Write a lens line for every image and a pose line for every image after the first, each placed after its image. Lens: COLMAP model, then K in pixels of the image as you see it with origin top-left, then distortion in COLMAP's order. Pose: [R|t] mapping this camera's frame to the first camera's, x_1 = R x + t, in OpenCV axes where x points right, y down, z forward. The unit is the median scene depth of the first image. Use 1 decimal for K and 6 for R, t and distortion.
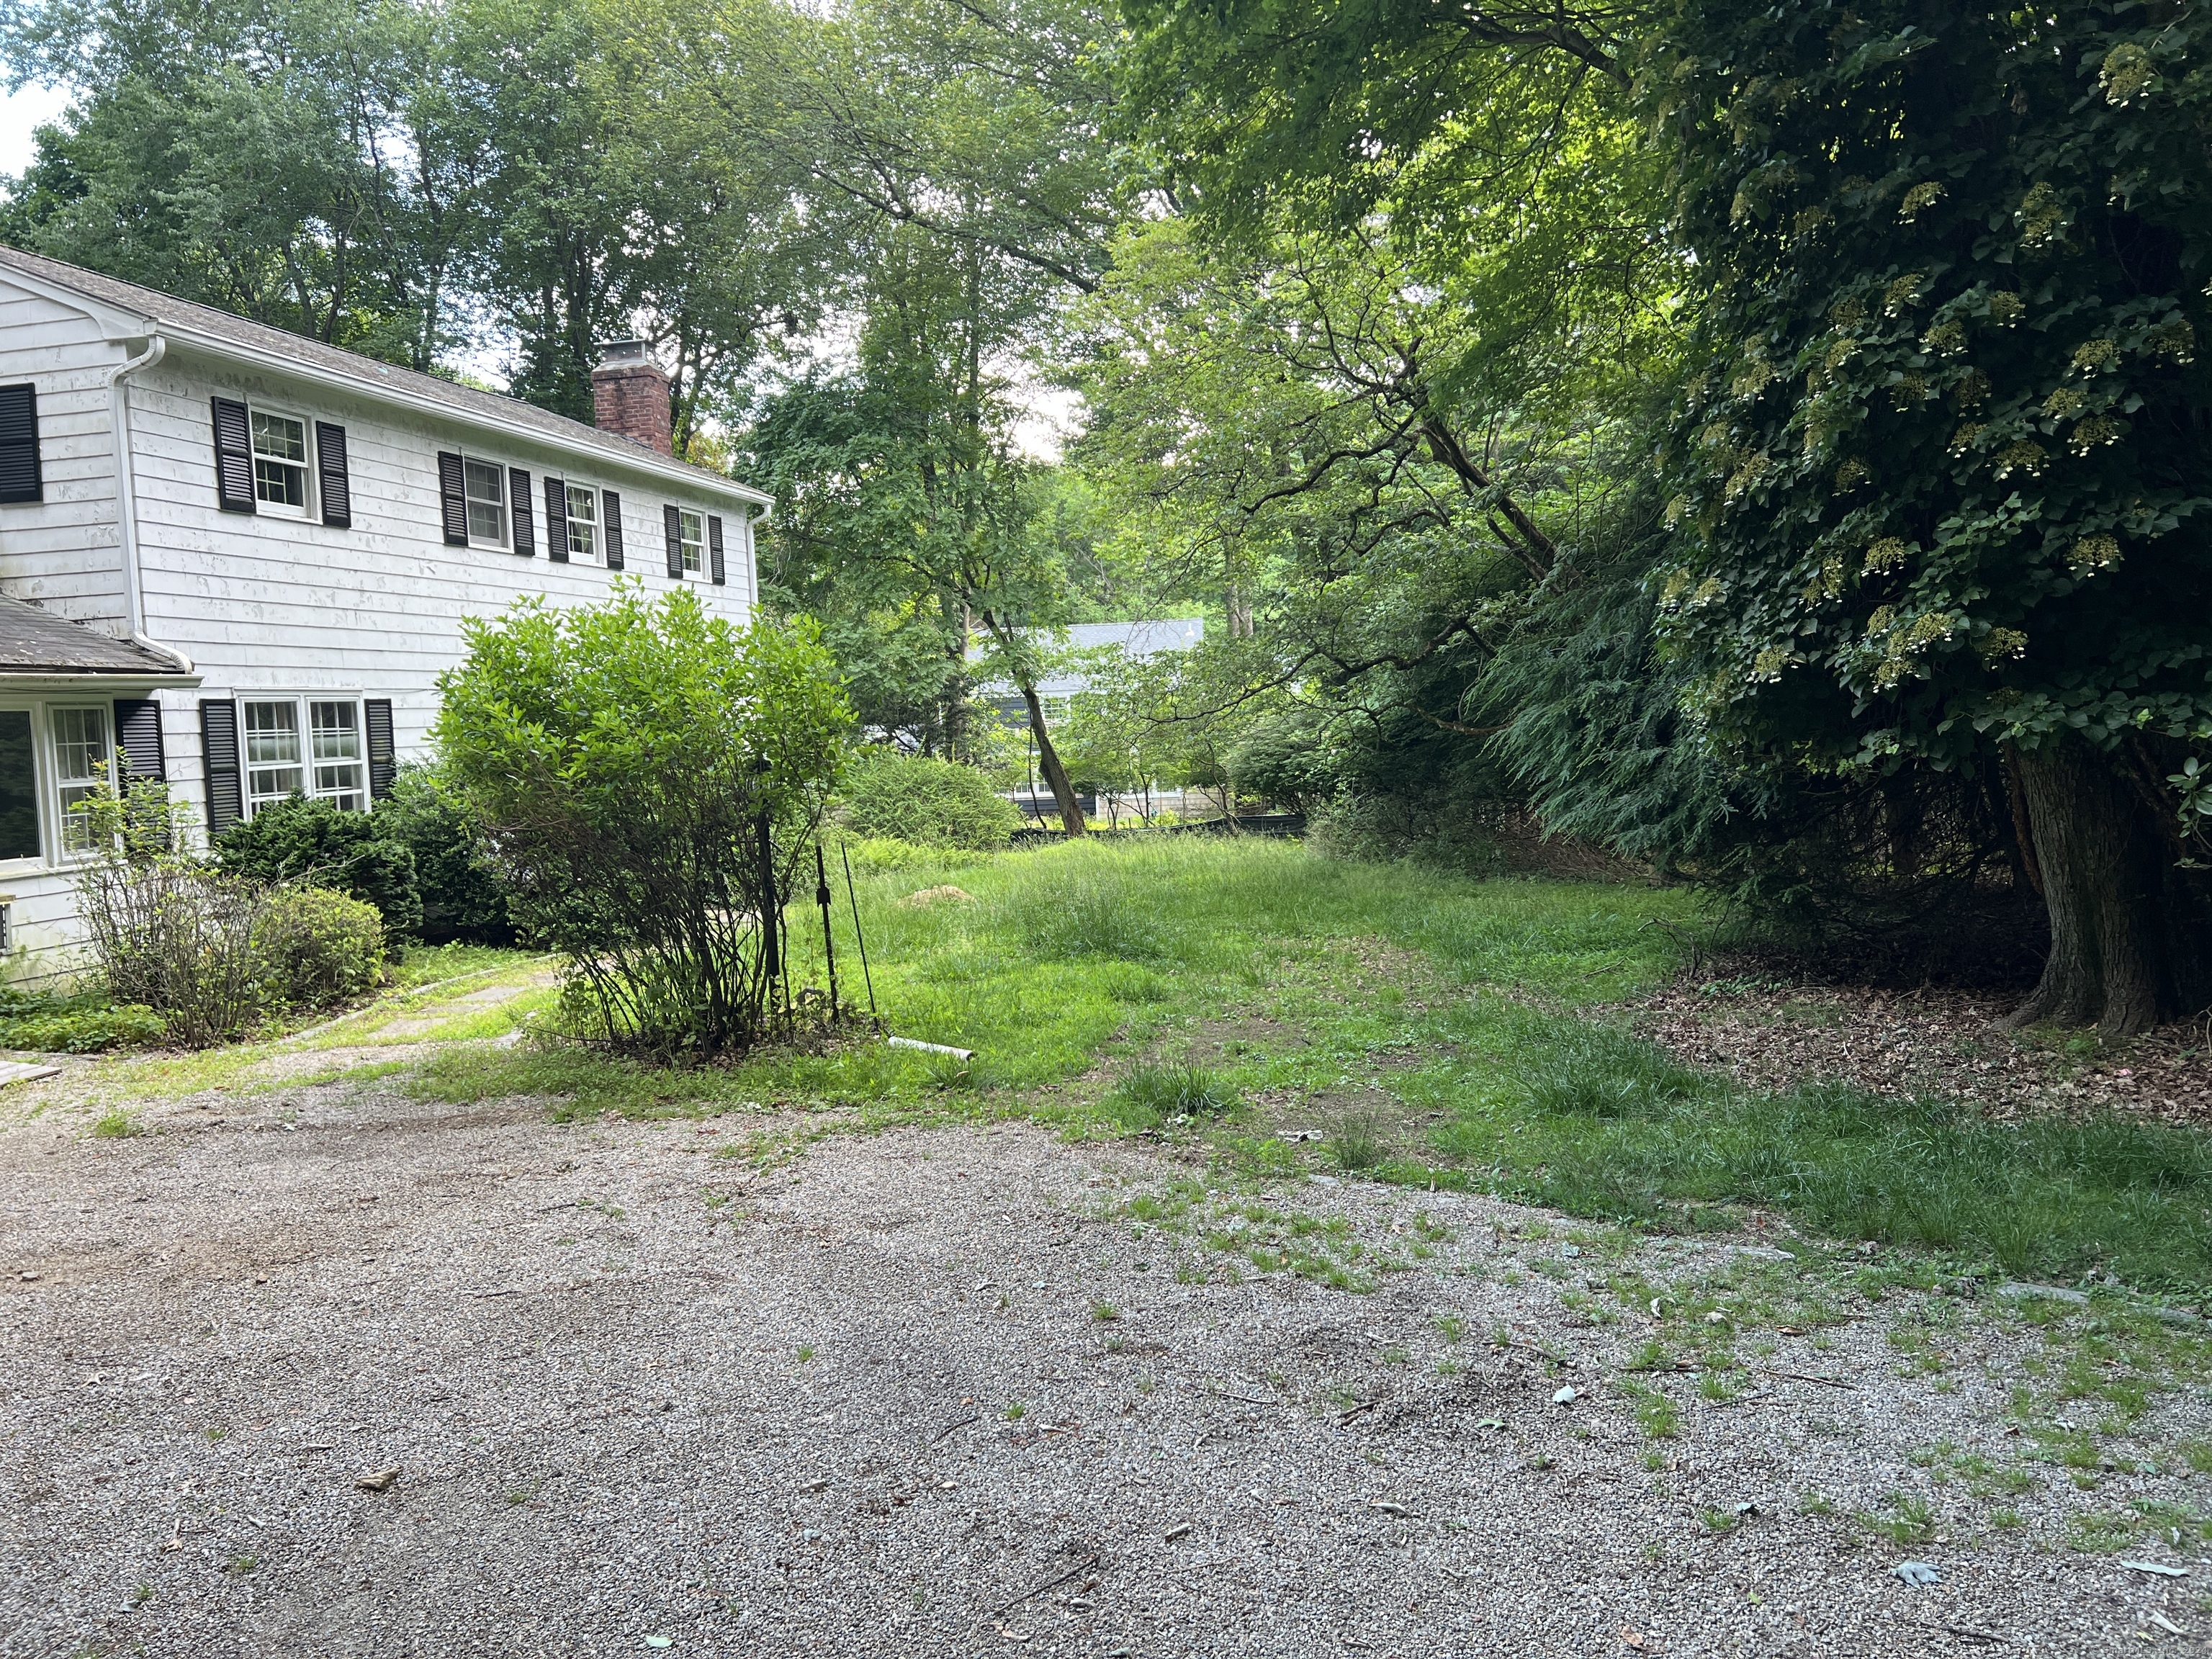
lens RADIAL K [[1664.3, 0, 1092.4], [0, 1664.3, 813.3], [0, 0, 1]] dist [0.050679, -0.058319]
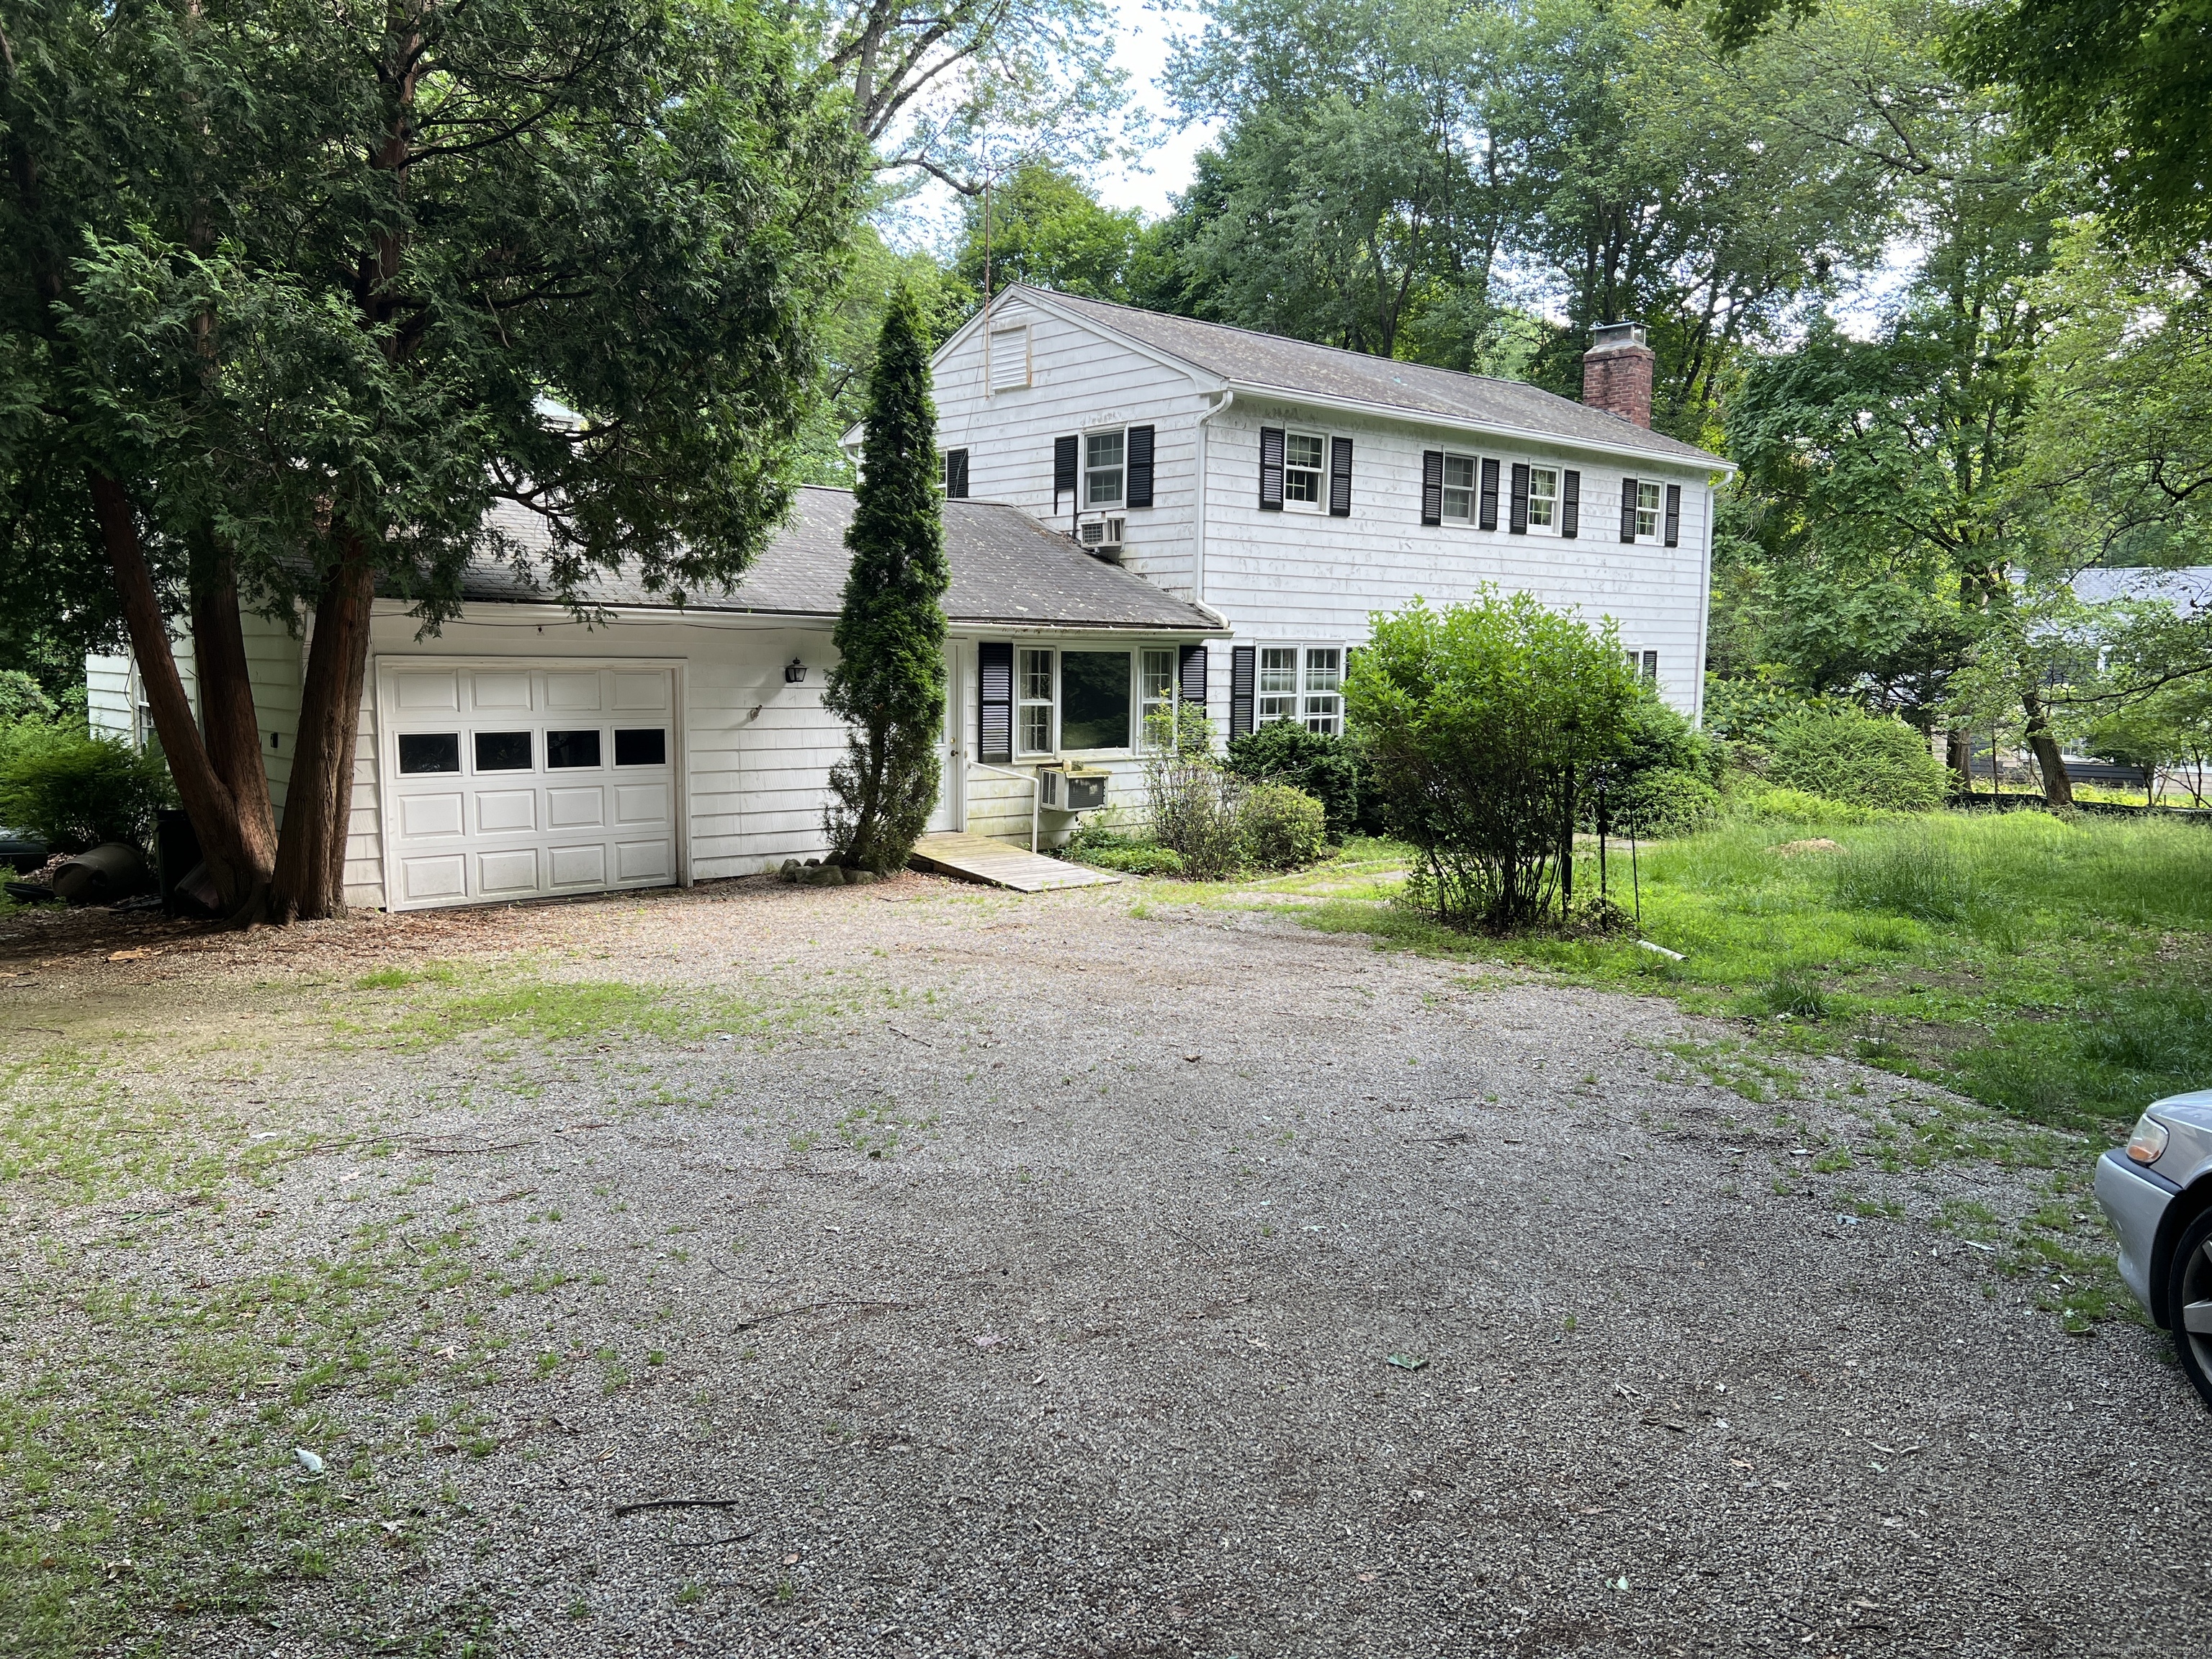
lens RADIAL K [[1652.0, 0, 1111.8], [0, 1652.0, 874.0], [0, 0, 1]] dist [0.042776, -0.068759]
pose [[0.827040, 0.125682, -0.547913, 0.175430], [-0.079886, 0.991071, 0.106753, -0.017057], [0.556438, -0.044518, 0.829696, -0.229360]]
